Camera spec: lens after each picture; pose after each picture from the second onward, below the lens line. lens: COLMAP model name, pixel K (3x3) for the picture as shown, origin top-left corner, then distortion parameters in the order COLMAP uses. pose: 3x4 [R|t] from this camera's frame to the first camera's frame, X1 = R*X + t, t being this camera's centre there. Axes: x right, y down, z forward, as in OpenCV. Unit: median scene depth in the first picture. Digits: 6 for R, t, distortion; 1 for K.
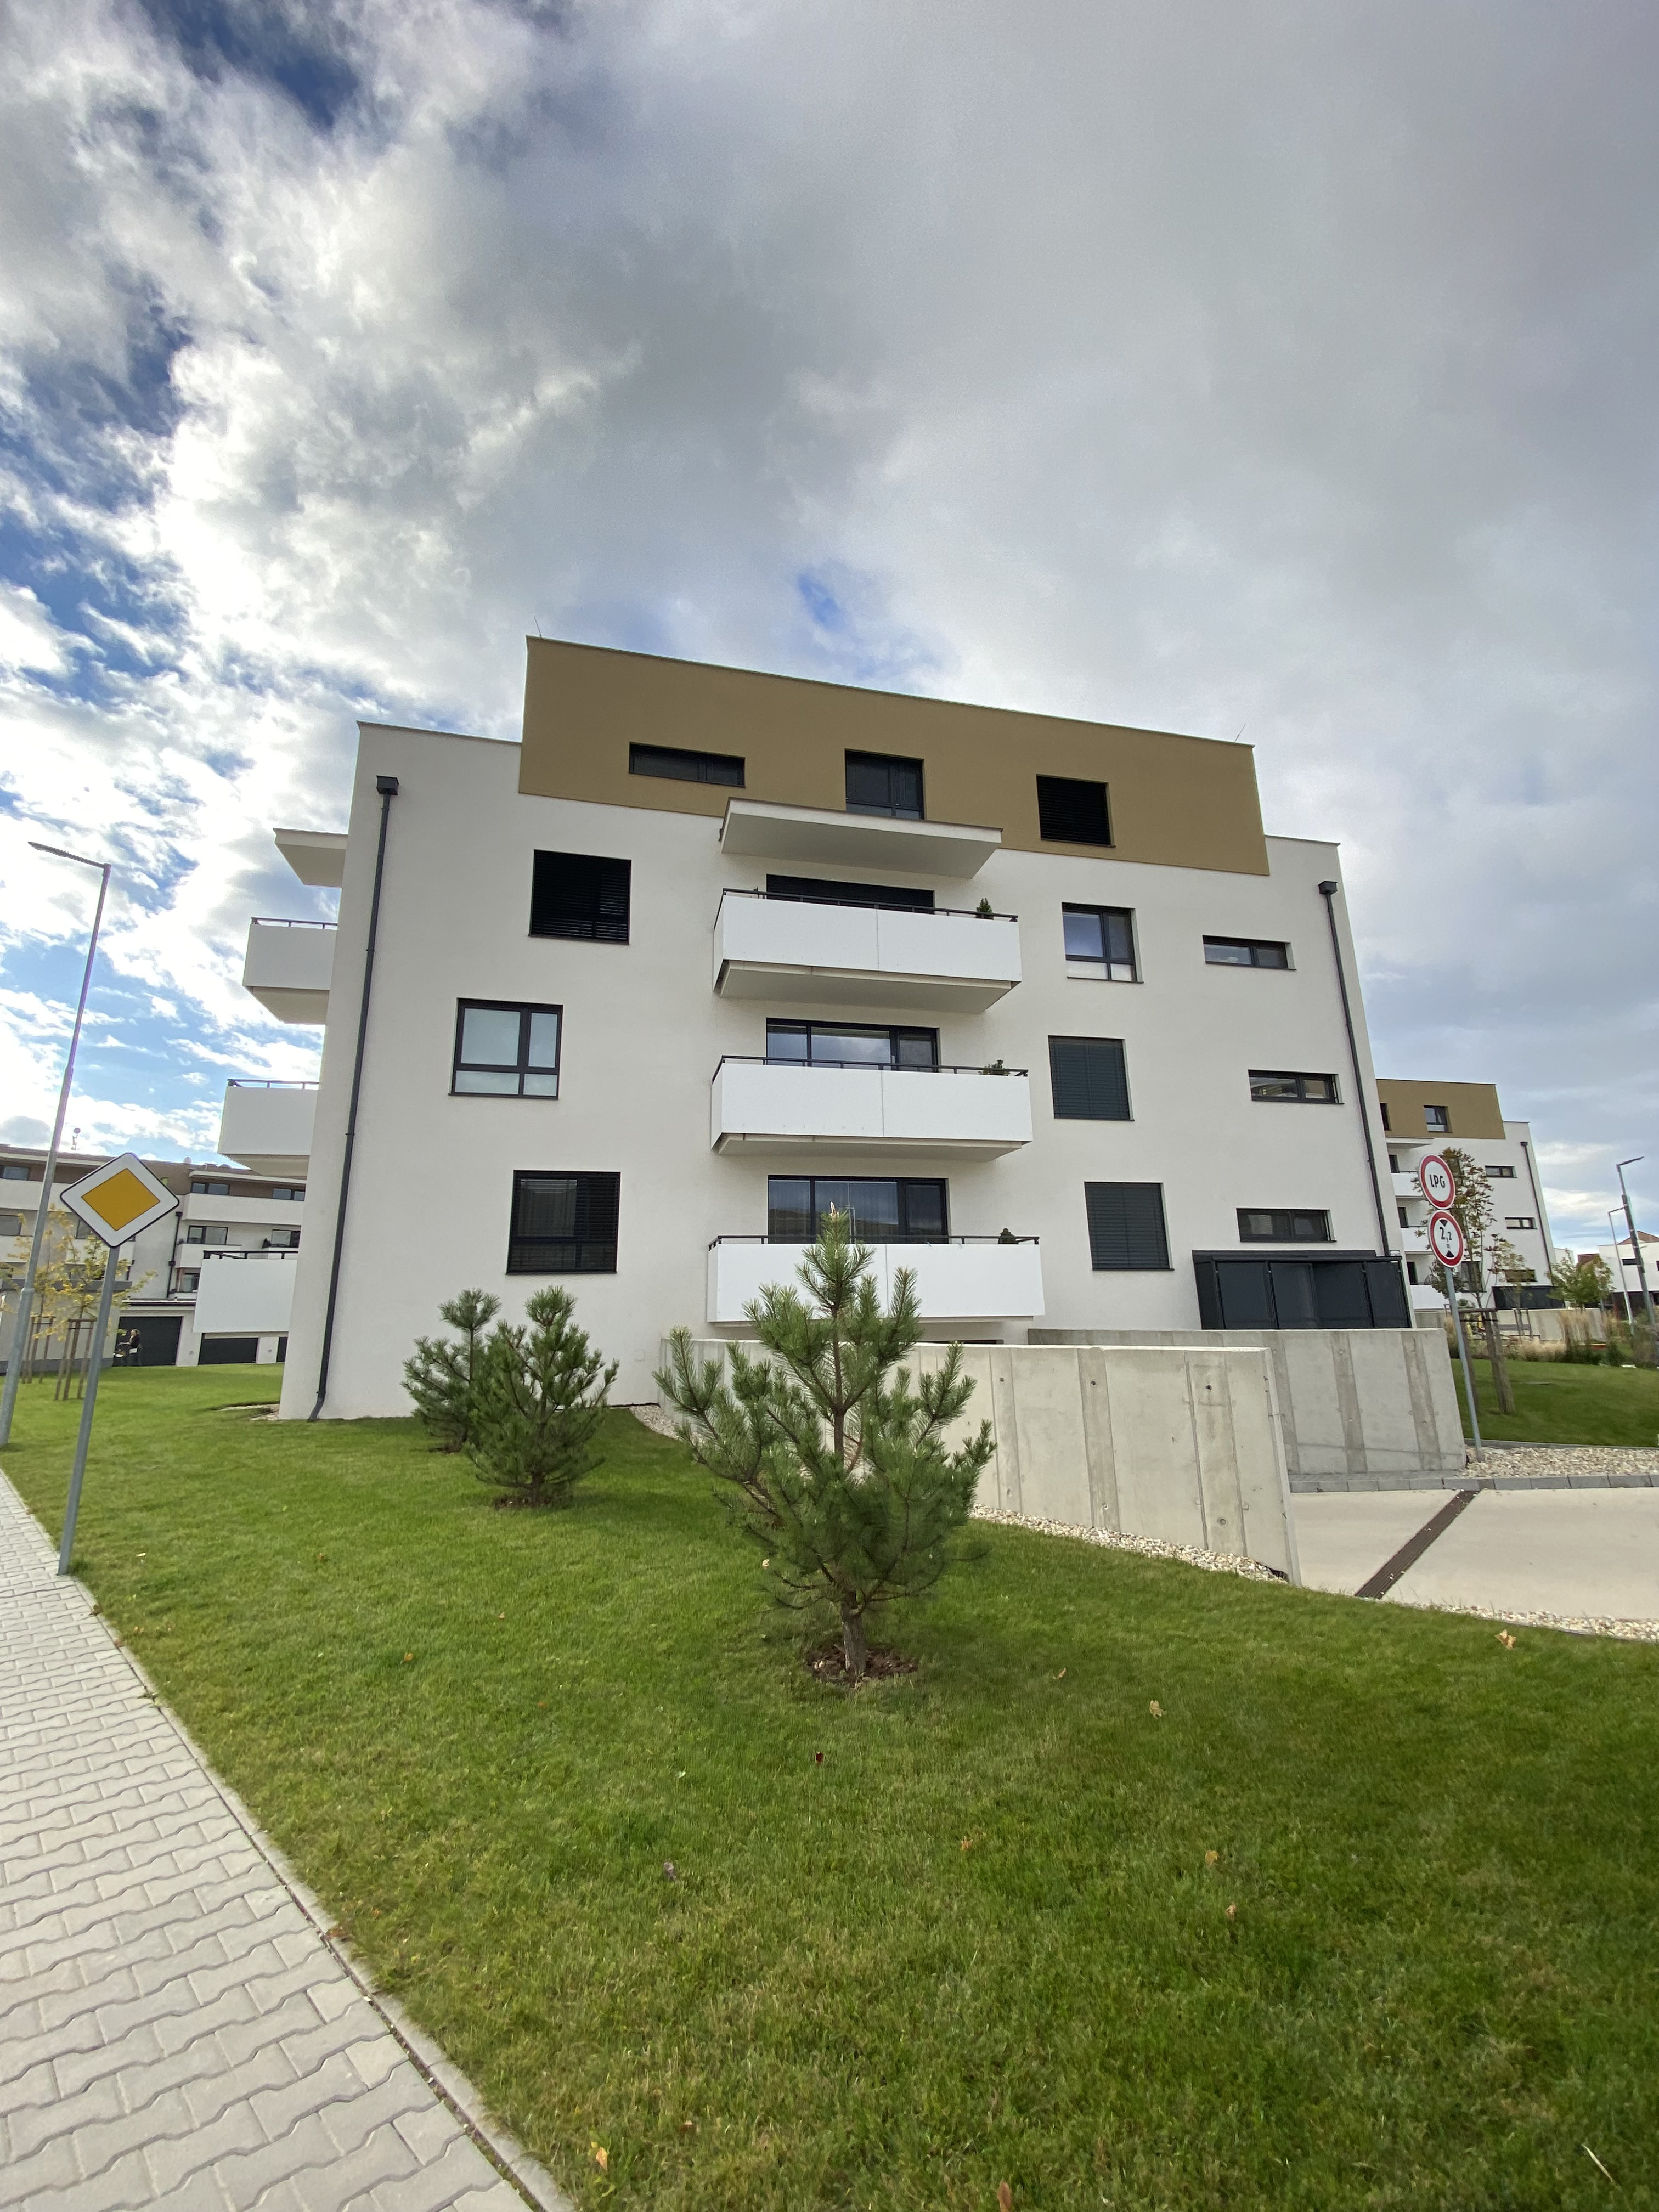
lens RADIAL K [[845.6, 0, 837.6], [0, 845.6, 1119.6], [0, 0, 1]] dist [0.001209, -0.012226]
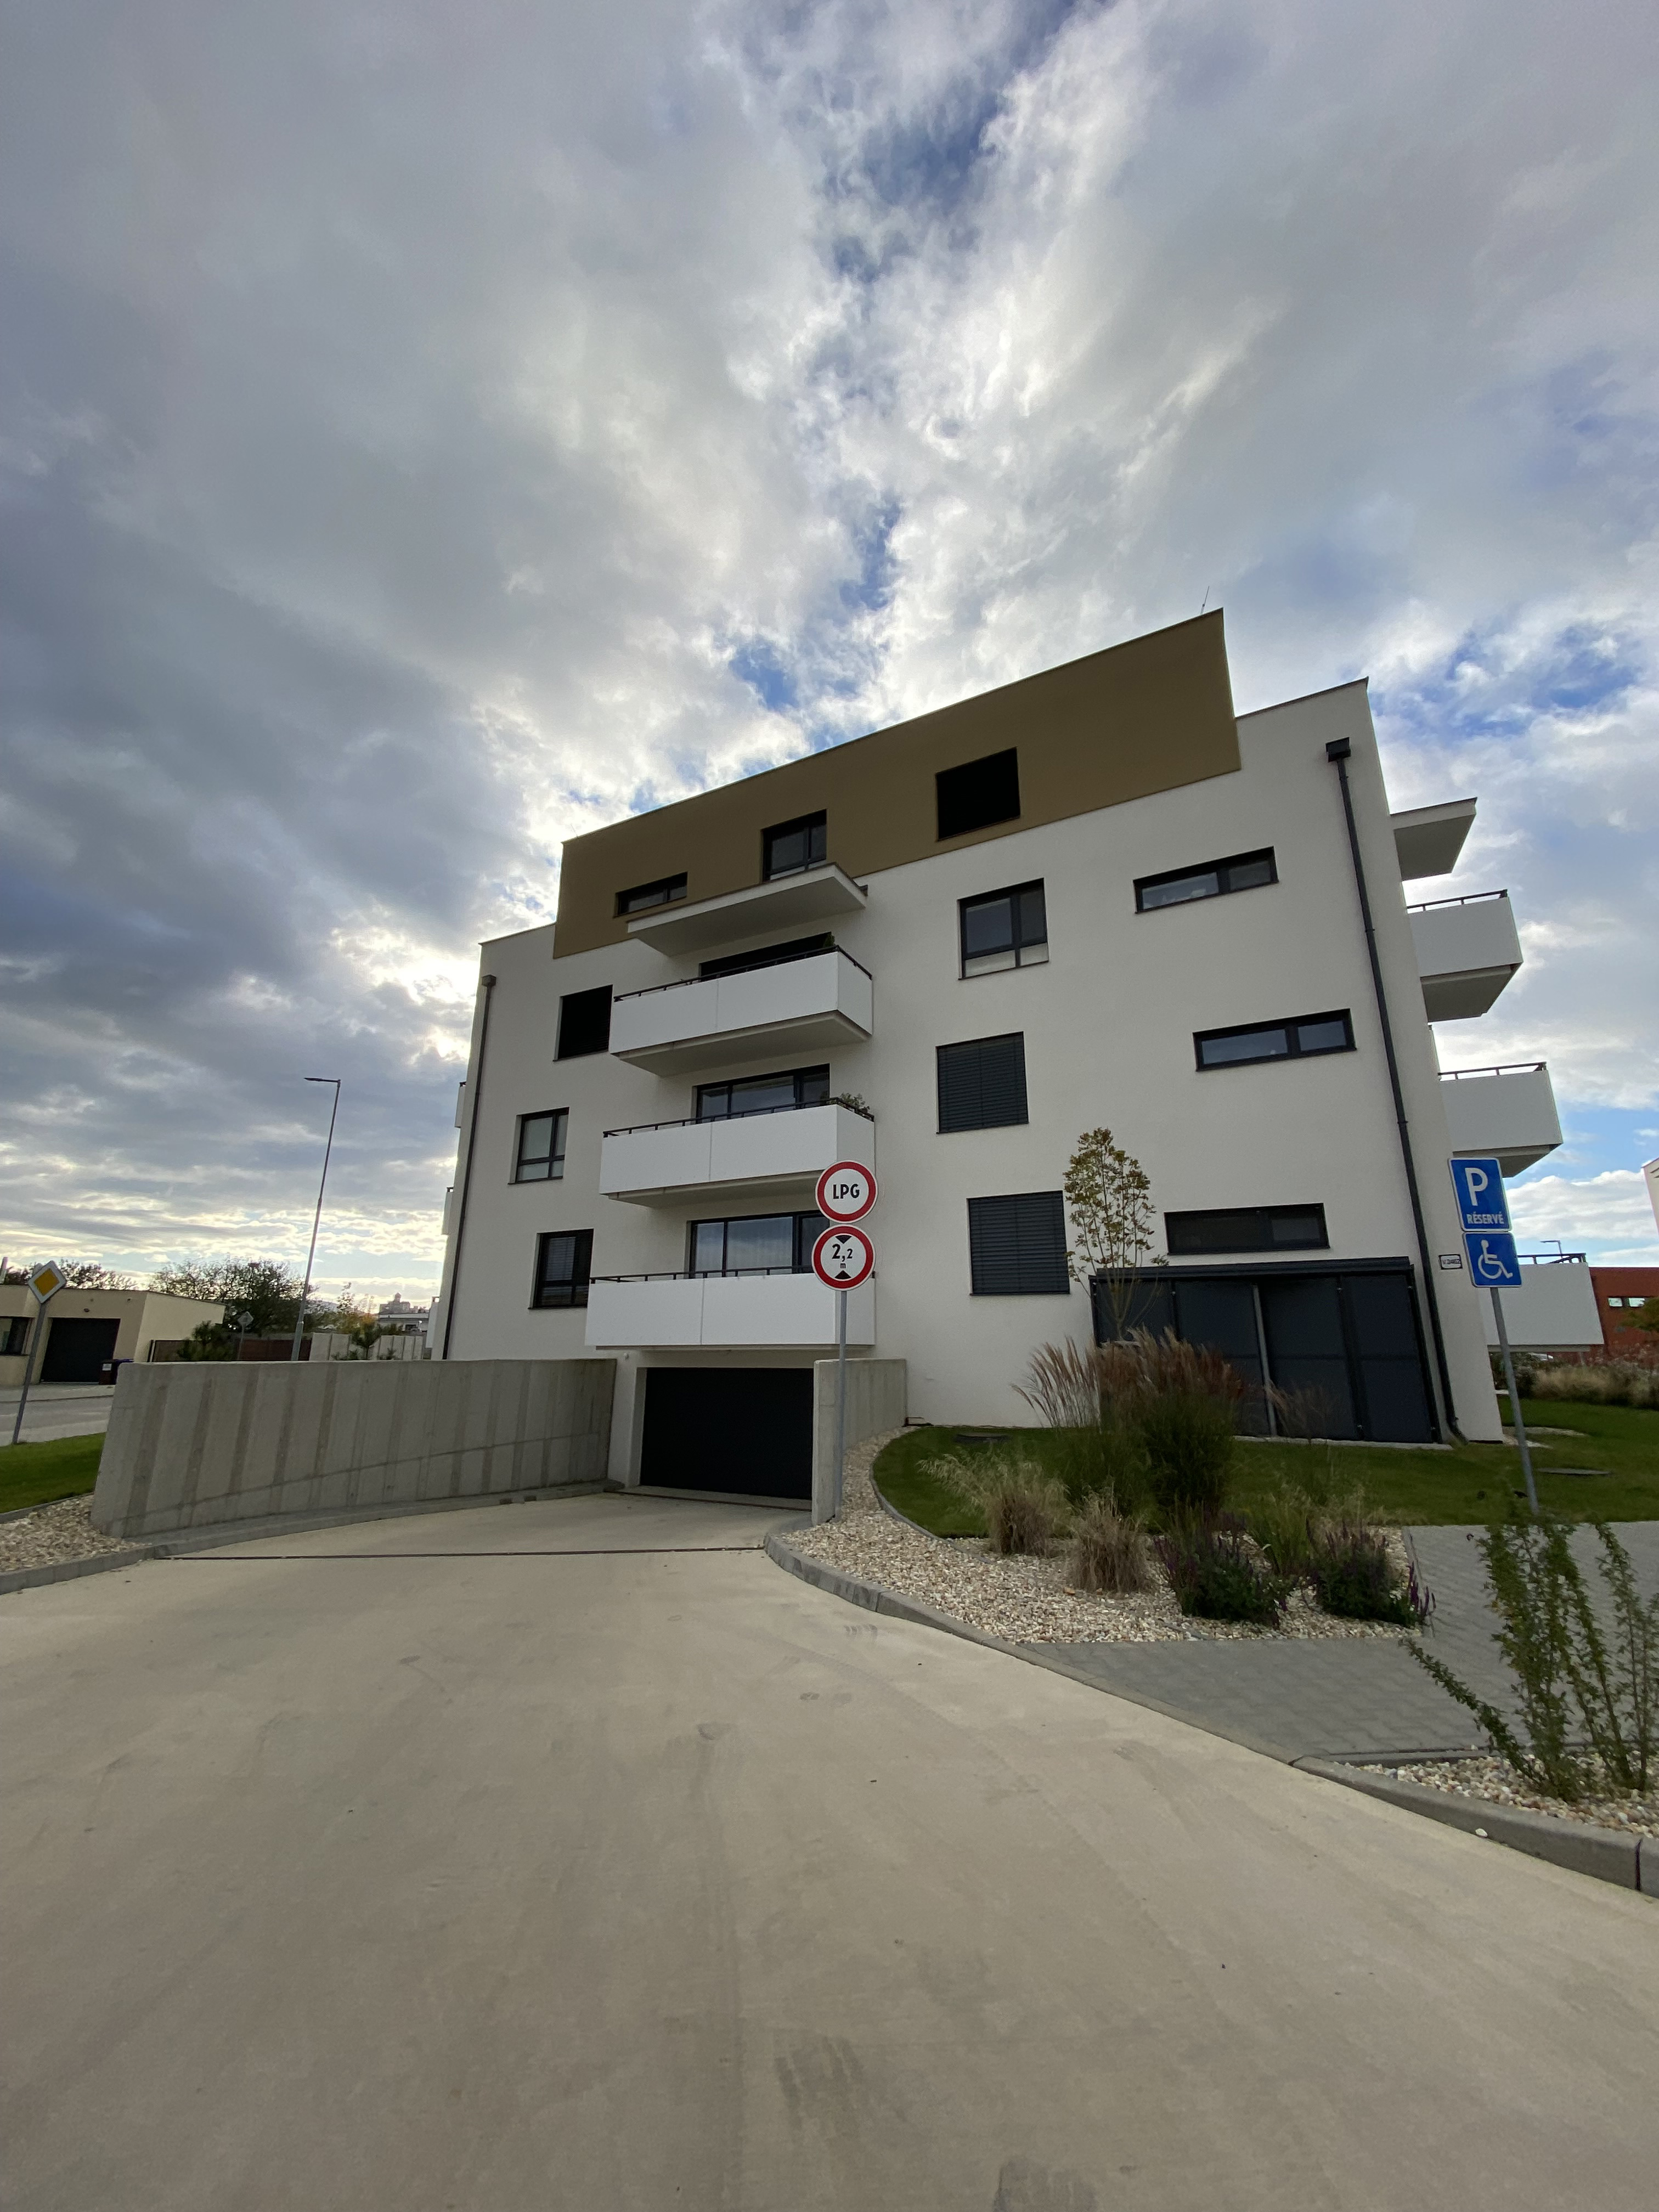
lens RADIAL K [[845.6, 0, 837.6], [0, 845.6, 1119.6], [0, 0, 1]] dist [0.001209, -0.012226]
pose [[0.766909, -0.151426, -0.623635, 0.744015], [0.130868, 0.988245, -0.079025, 0.041213], [0.628271, -0.021009, 0.777711, 0.193843]]
